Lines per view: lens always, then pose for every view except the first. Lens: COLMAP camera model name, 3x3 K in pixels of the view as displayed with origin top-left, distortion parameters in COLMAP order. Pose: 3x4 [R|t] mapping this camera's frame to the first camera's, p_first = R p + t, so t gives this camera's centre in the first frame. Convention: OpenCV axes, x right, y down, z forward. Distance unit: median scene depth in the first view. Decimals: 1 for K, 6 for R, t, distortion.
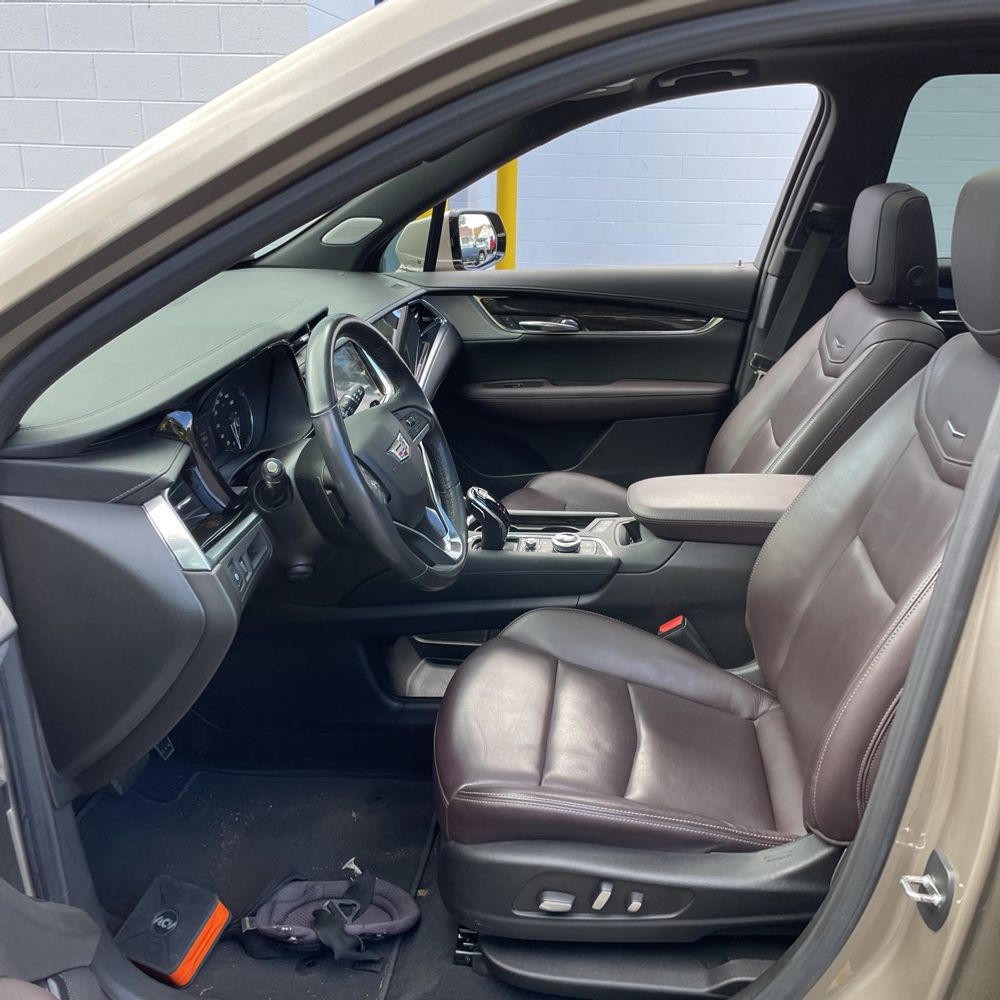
lens RADIAL K [[954.9, 0, 500.3], [0, 954.9, 493.6], [0, 0, 1]] dist [0.074302, -0.099557]
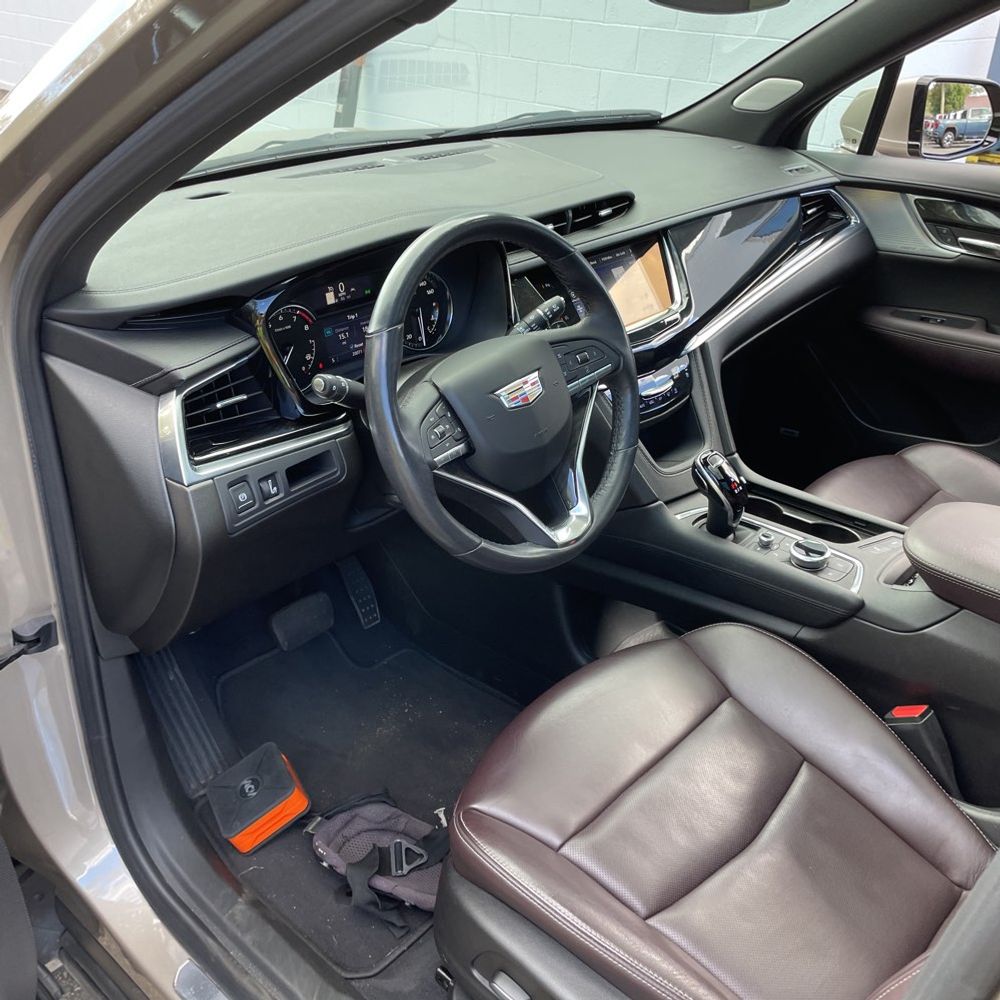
lens RADIAL K [[954.9, 0, 500.3], [0, 954.9, 493.6], [0, 0, 1]] dist [0.074302, -0.099557]
pose [[0.820439, 0.286387, -0.494835, 0.261345], [-0.212268, 0.956217, 0.201471, -0.106719], [0.530869, -0.060257, 0.845309, 0.268253]]
